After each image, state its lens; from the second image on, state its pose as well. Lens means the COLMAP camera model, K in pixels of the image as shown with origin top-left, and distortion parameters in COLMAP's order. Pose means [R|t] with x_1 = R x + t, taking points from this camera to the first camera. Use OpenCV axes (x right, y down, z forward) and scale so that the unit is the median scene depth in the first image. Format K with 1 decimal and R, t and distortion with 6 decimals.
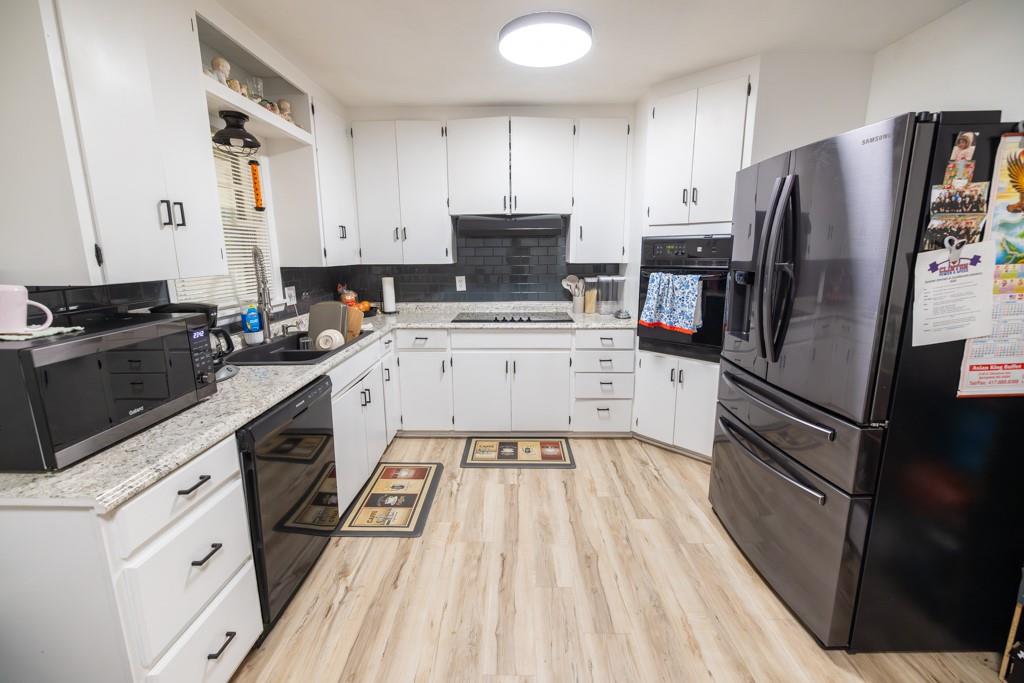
lens RADIAL K [[425.0, 0, 504.6], [0, 425.0, 336.3], [0, 0, 1]] dist [0.000954, -0.000368]
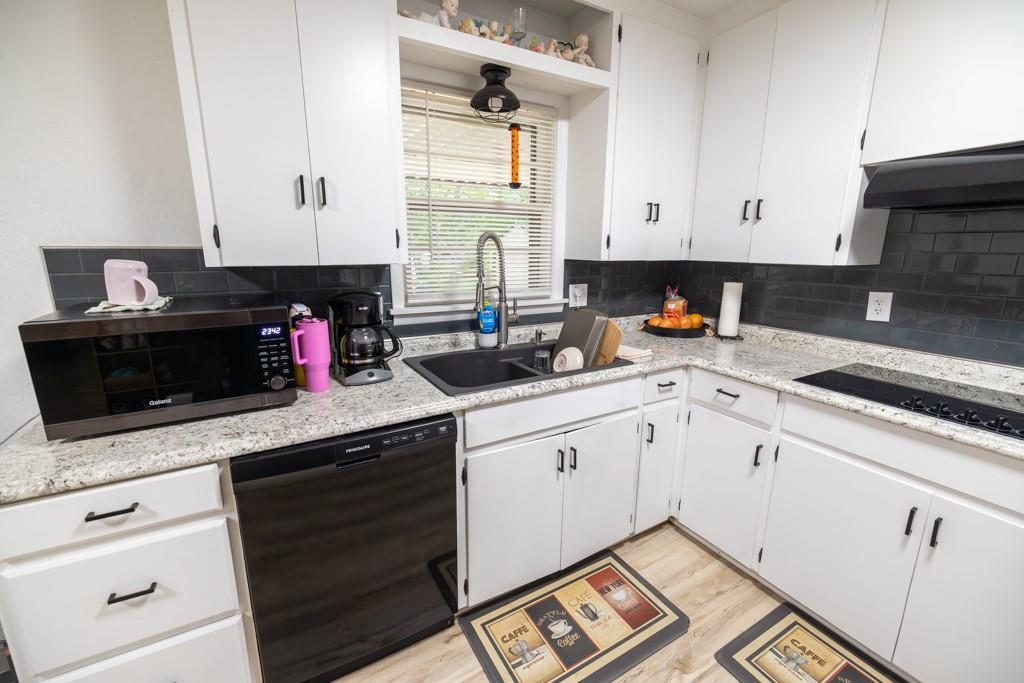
lens RADIAL K [[425.0, 0, 512.6], [0, 425.0, 340.8], [0, 0, 1]] dist [0.000954, -0.000368]
pose [[0.521327, 0.196001, -0.830543, 0.135225], [-0.177247, 0.976911, 0.119286, -0.095710], [0.834747, 0.085025, 0.544030, 0.520494]]
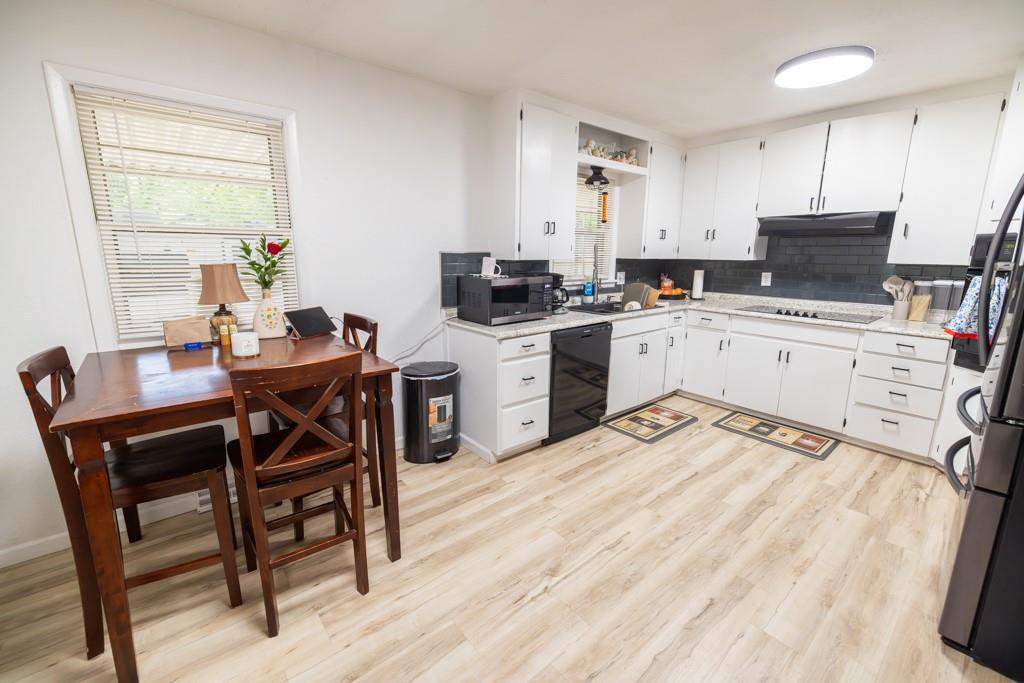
lens RADIAL K [[425.0, 0, 516.9], [0, 425.0, 337.6], [0, 0, 1]] dist [0.000954, -0.000368]
pose [[0.663603, 0.161217, -0.730507, 0.415228], [-0.158710, 0.984614, 0.073121, 0.064479], [0.731056, 0.067416, 0.678979, -0.285038]]
